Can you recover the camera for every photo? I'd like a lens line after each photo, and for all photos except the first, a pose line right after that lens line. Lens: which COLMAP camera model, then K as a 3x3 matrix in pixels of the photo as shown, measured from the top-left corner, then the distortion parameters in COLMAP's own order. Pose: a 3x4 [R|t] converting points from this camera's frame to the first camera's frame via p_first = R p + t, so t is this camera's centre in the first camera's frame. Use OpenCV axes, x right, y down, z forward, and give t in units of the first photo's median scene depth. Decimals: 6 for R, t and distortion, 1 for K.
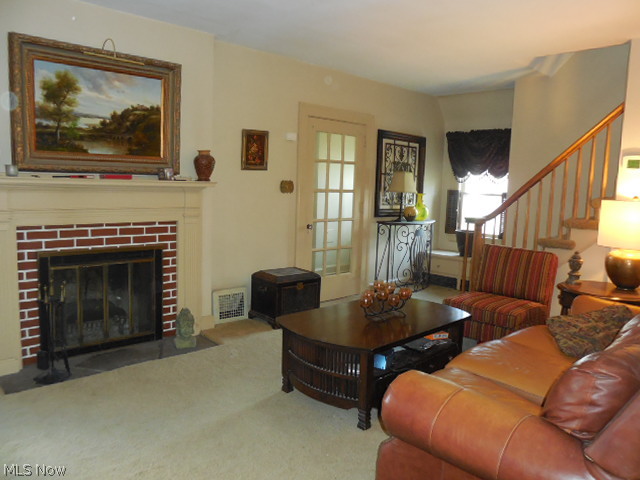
lens RADIAL K [[492.4, 0, 319.0], [0, 492.4, 238.8], [0, 0, 1]] dist [-0.059651, 0.037033]
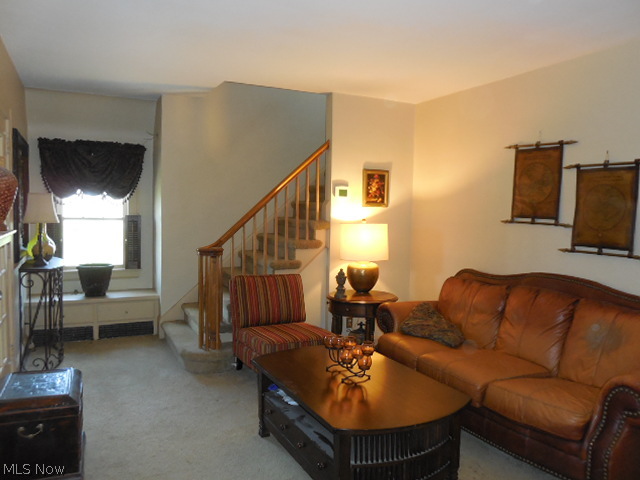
lens RADIAL K [[492.4, 0, 318.6], [0, 492.4, 240.3], [0, 0, 1]] dist [-0.059651, 0.037033]
pose [[0.289770, -0.067297, 0.954728, -0.434108], [0.095565, 0.994574, 0.041101, -0.066599], [-0.952313, 0.079329, 0.294629, 0.504834]]
